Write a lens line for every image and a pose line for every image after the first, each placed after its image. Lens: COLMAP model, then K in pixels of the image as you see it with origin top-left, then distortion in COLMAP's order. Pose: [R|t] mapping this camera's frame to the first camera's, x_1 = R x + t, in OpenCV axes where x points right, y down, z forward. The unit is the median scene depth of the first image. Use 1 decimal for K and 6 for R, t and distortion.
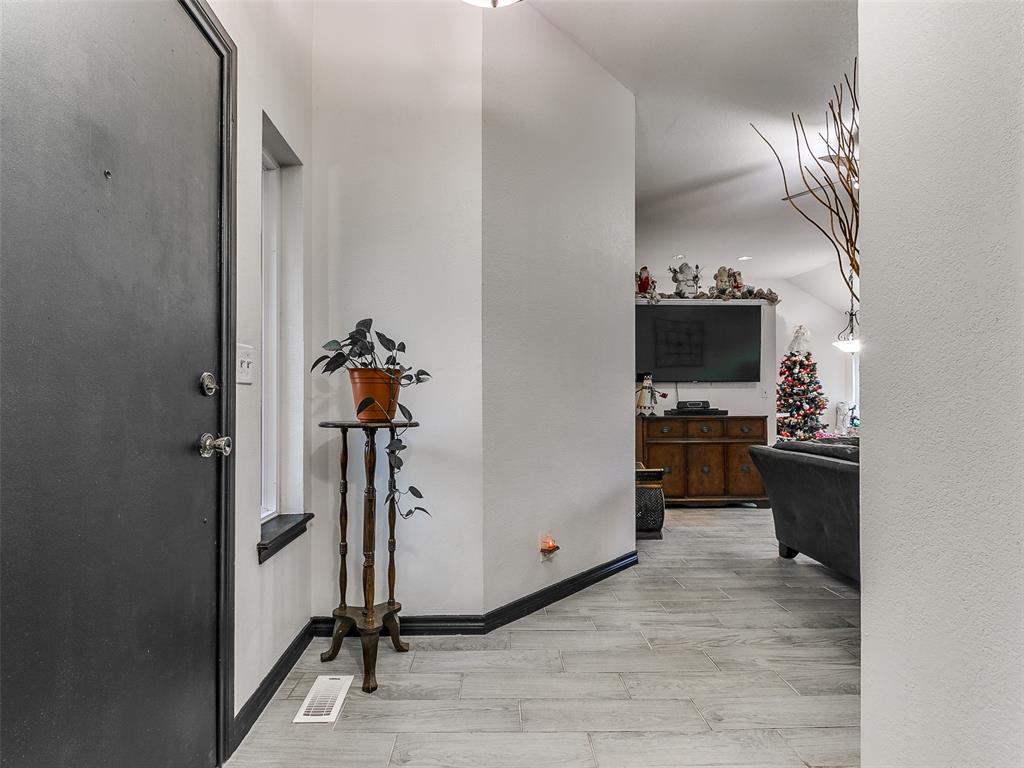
lens RADIAL K [[530.7, 0, 496.8], [0, 530.7, 397.7], [0, 0, 1]] dist [0.003222, -0.002557]
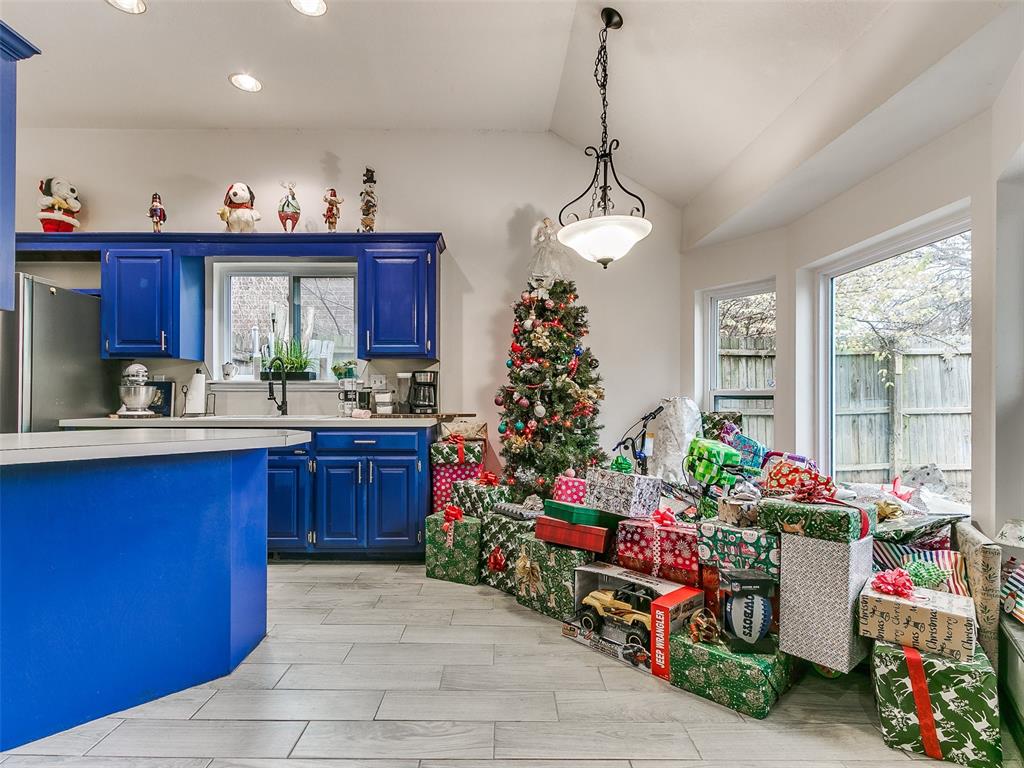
lens RADIAL K [[530.7, 0, 496.8], [0, 530.7, 397.7], [0, 0, 1]] dist [0.003222, -0.002557]
pose [[0.998833, 0.006867, -0.047817, 0.564445], [-0.006432, 0.999937, 0.009230, 0.003549], [0.047877, -0.008912, 0.998813, 0.586139]]
